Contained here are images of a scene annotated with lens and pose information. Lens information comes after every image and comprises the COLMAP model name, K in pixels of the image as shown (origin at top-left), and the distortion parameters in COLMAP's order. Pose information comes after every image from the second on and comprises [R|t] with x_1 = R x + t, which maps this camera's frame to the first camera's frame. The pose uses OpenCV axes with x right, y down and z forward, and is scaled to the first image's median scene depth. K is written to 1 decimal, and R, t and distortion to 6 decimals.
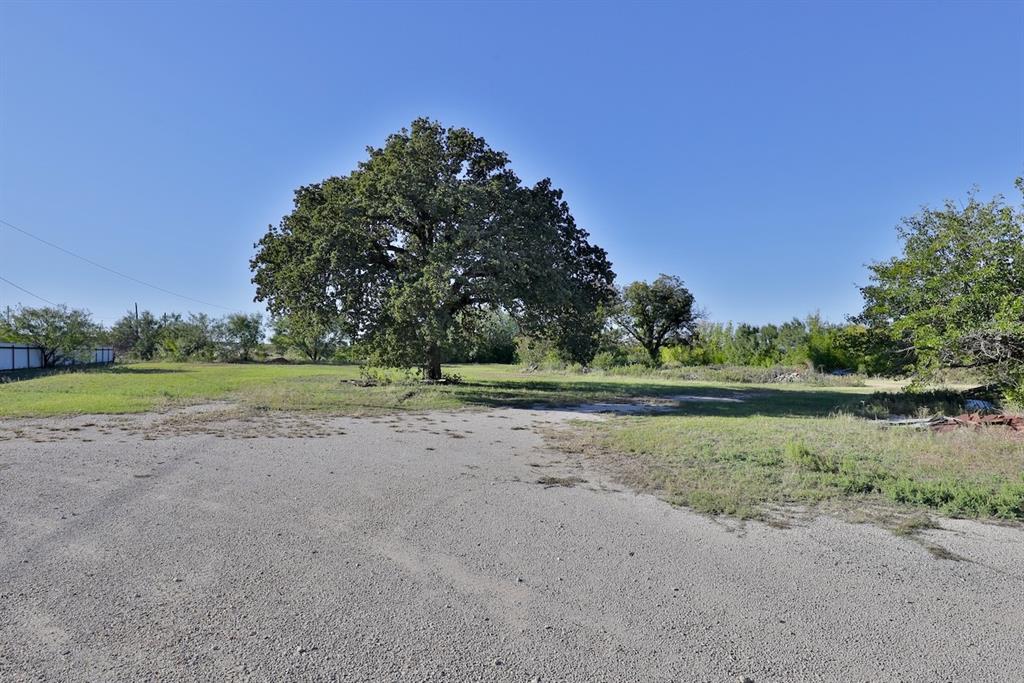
lens RADIAL K [[496.3, 0, 509.4], [0, 496.3, 347.1], [0, 0, 1]] dist [-0.027728, 0.001098]
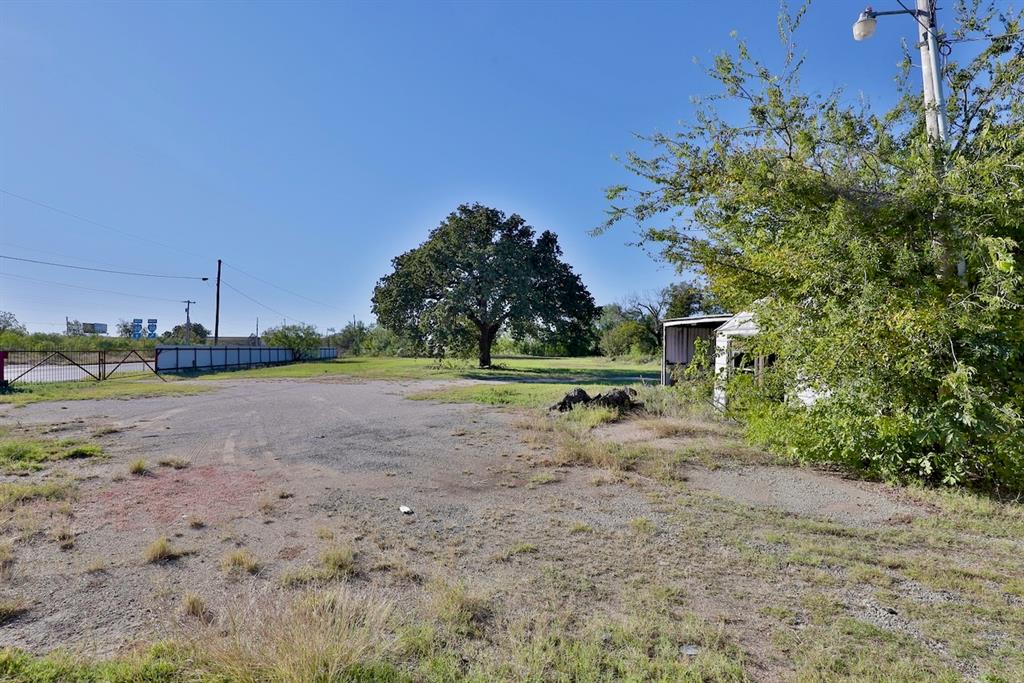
lens RADIAL K [[496.3, 0, 514.9], [0, 496.3, 339.5], [0, 0, 1]] dist [-0.027728, 0.001098]
pose [[0.927504, -0.019171, -0.373322, 0.505033], [0.017799, 0.999816, -0.007122, -0.005146], [0.373390, -0.000039, 0.927674, -0.393367]]
